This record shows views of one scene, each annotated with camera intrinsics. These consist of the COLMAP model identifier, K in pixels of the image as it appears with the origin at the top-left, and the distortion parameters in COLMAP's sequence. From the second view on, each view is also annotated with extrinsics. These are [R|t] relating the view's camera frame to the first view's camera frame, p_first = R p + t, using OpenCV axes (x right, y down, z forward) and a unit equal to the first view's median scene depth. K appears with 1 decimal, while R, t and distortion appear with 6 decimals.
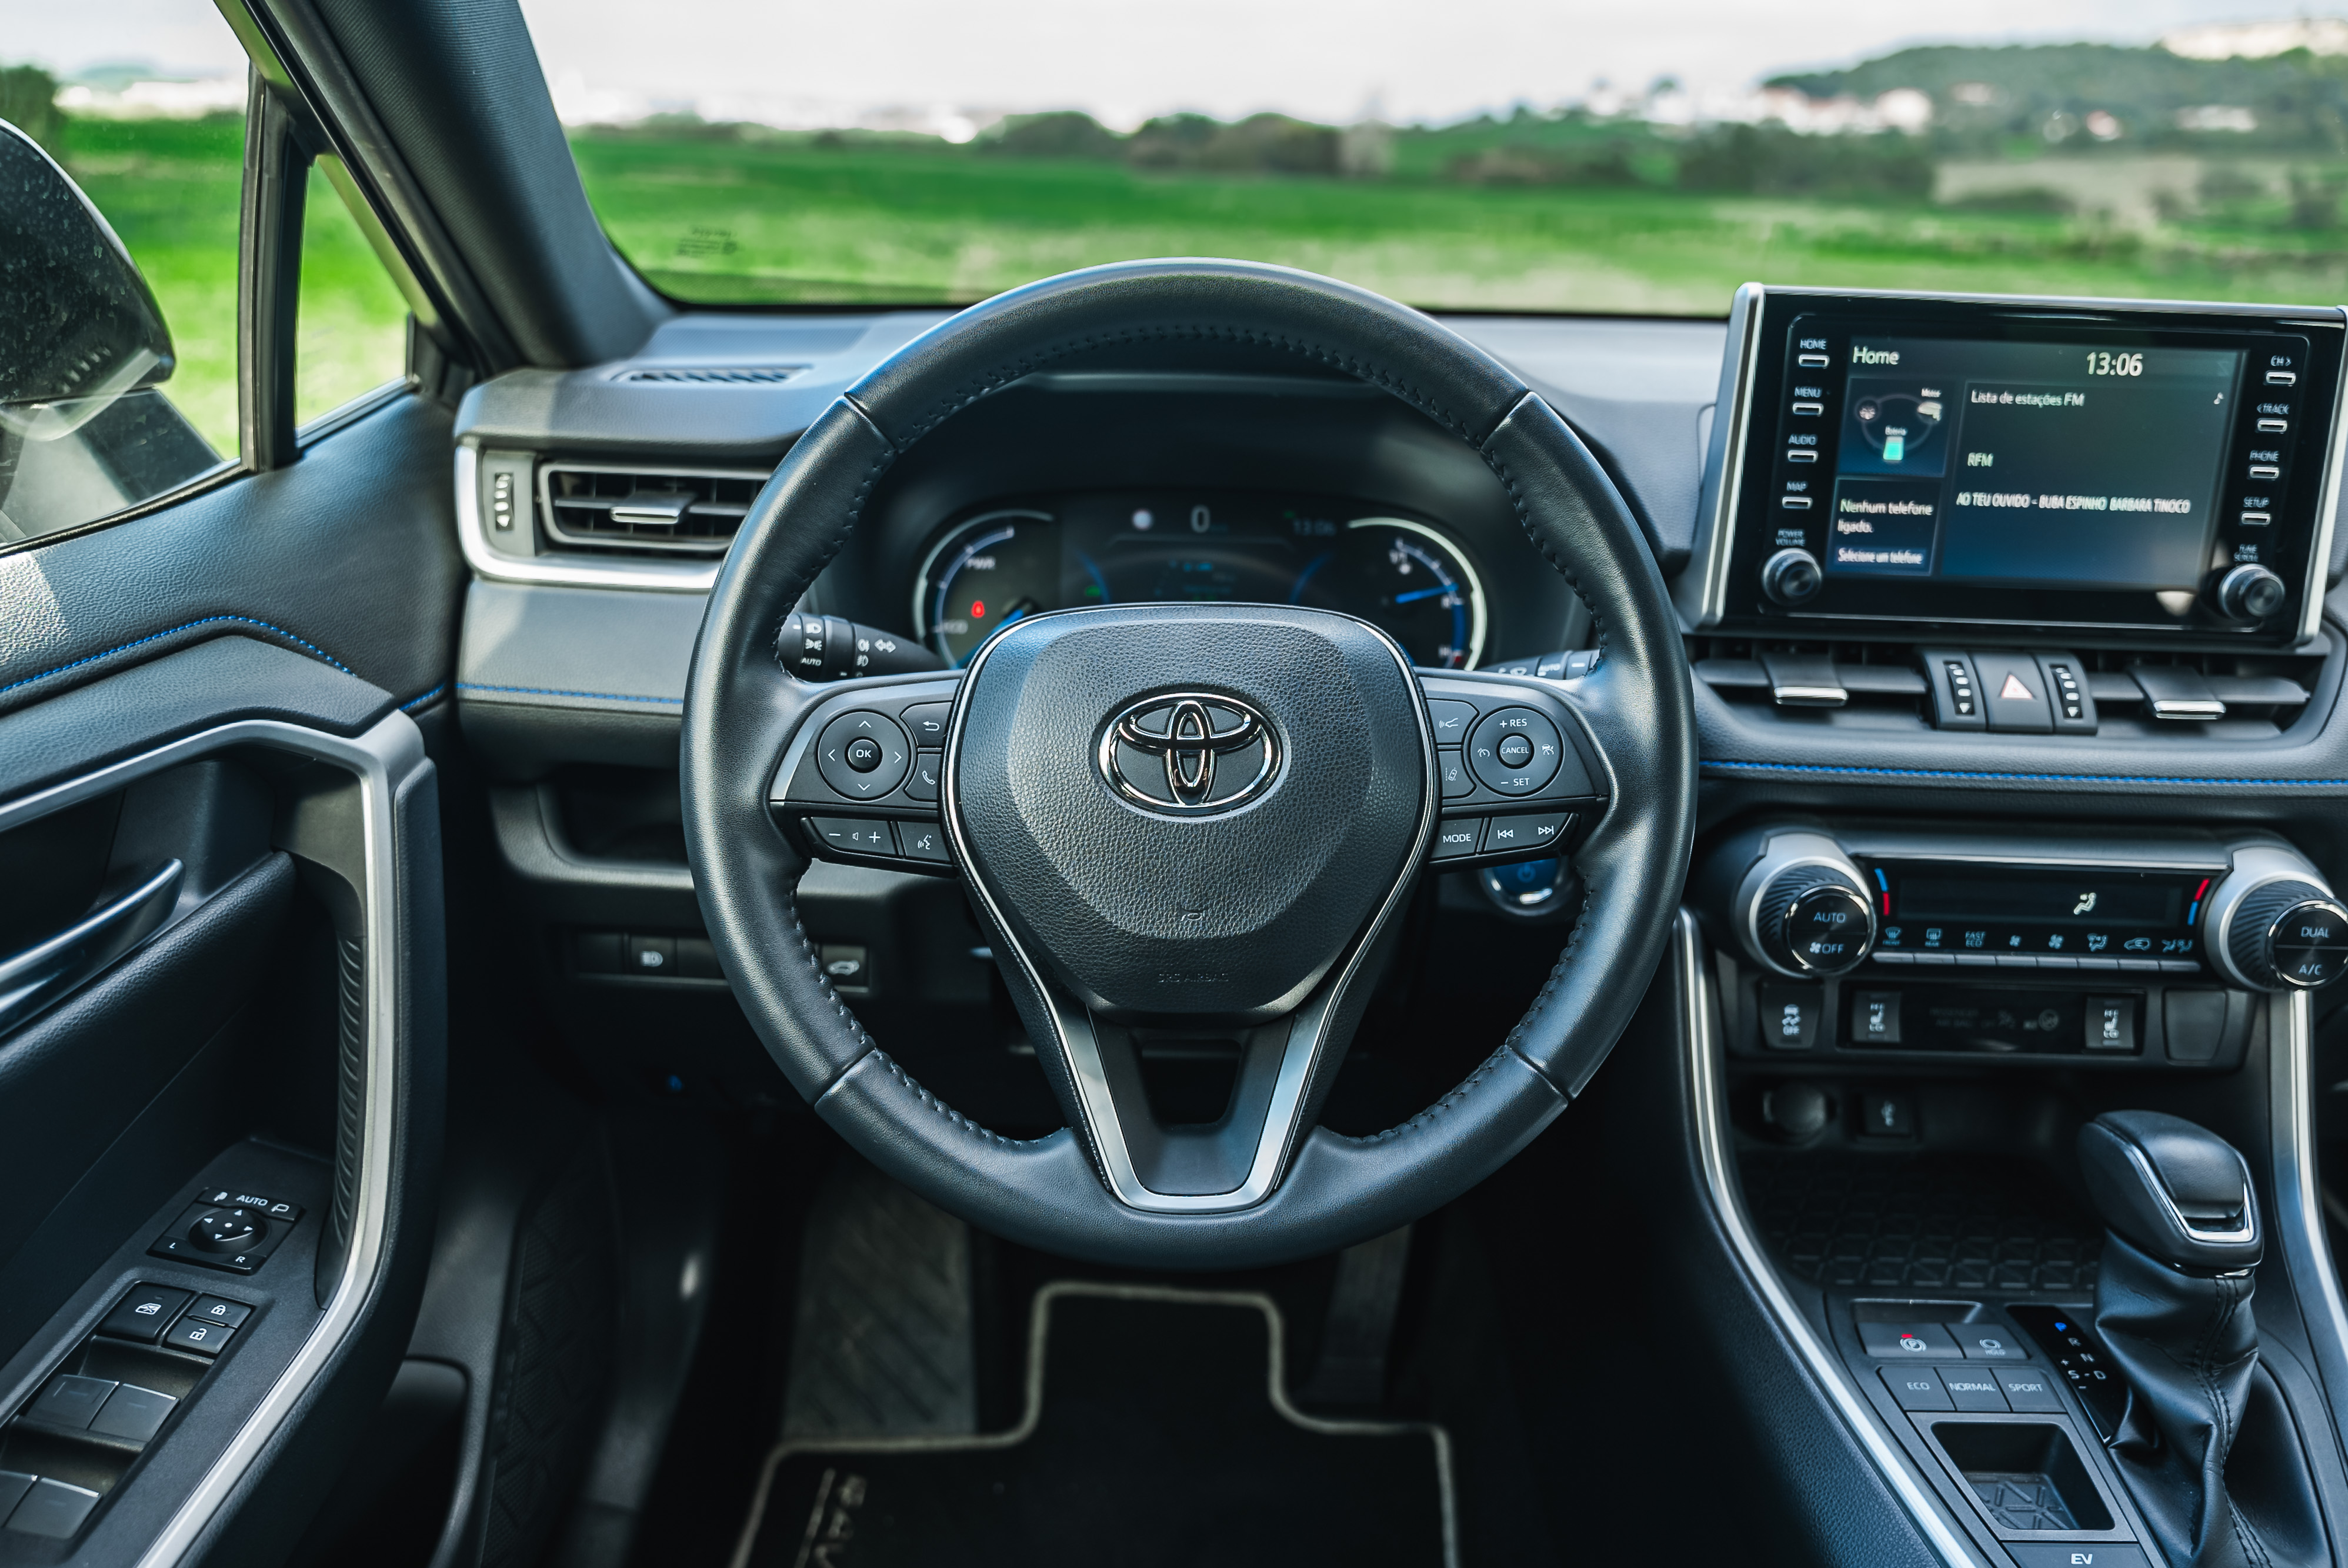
lens RADIAL K [[1663.9, 0, 1198.7], [0, 1663.9, 779.7], [0, 0, 1]] dist [-0.000143, -0.011160]
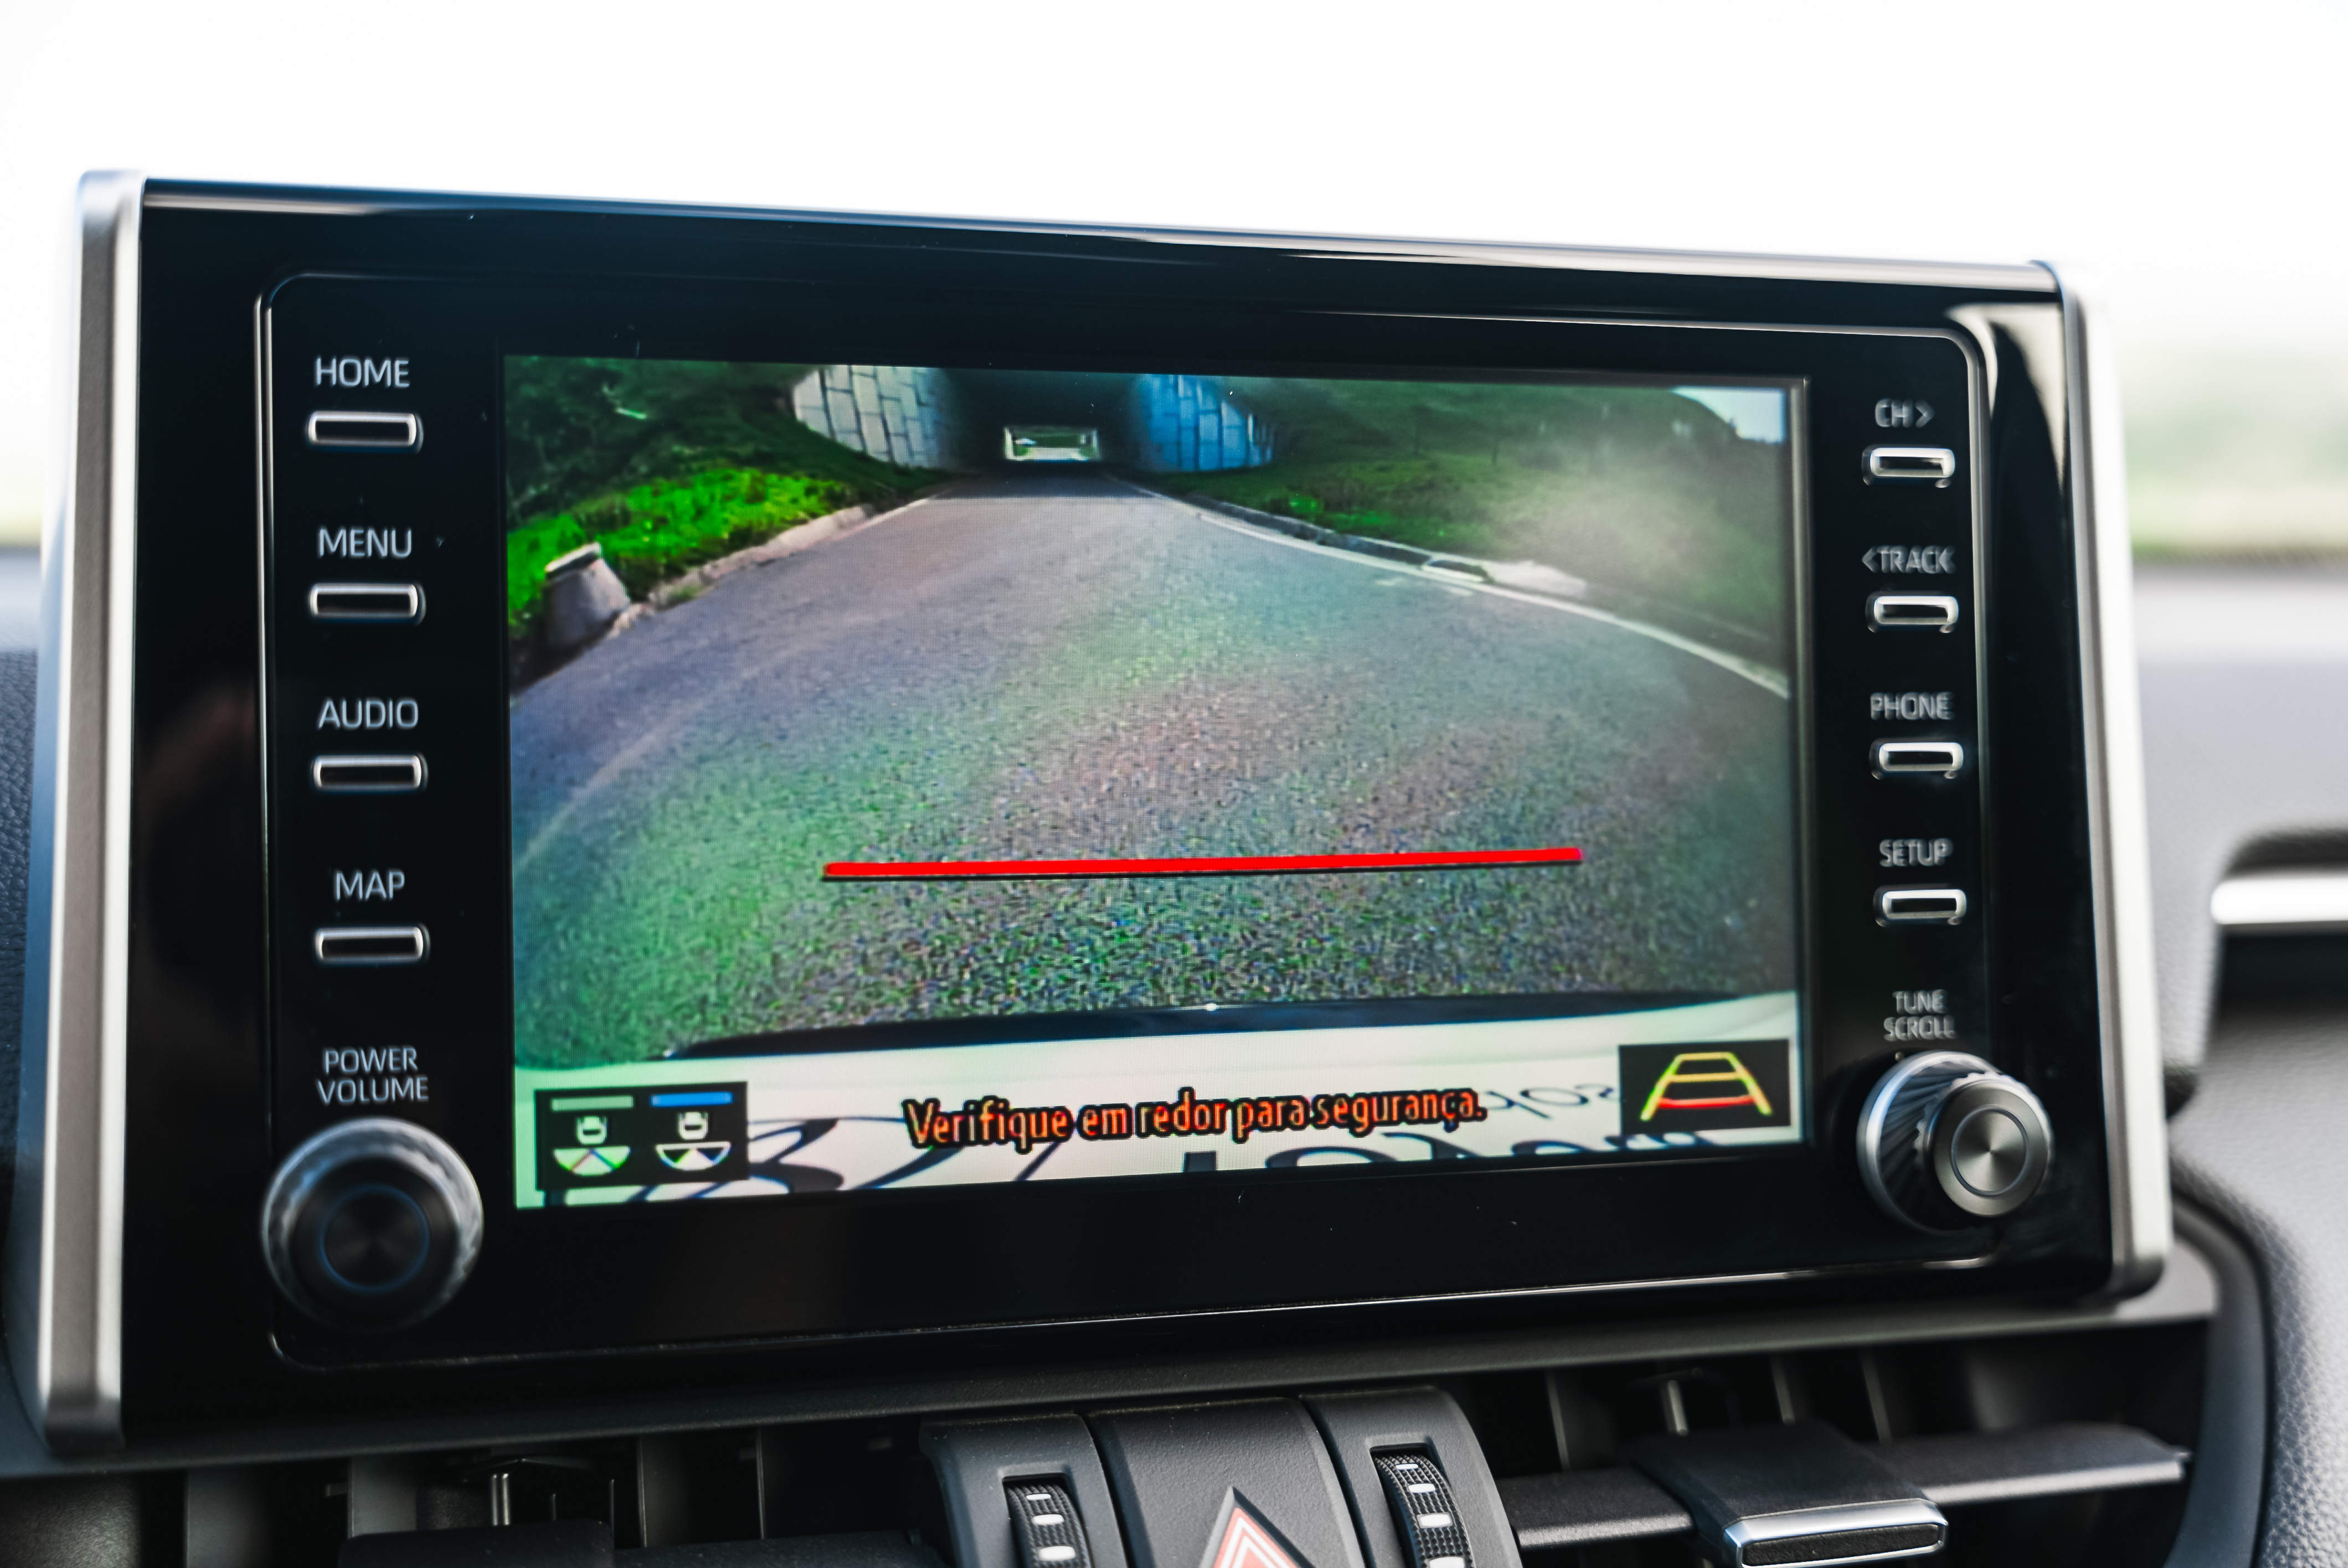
lens RADIAL K [[2790.0, 0, 1171.1], [0, 2790.0, 806.0], [0, 0, 1]] dist [-0.004098, 0.000000]
pose [[0.962518, -0.047551, 0.267016, 0.367254], [0.115858, 0.962250, -0.246277, -0.063361], [-0.245225, 0.267983, 0.931692, 0.550381]]
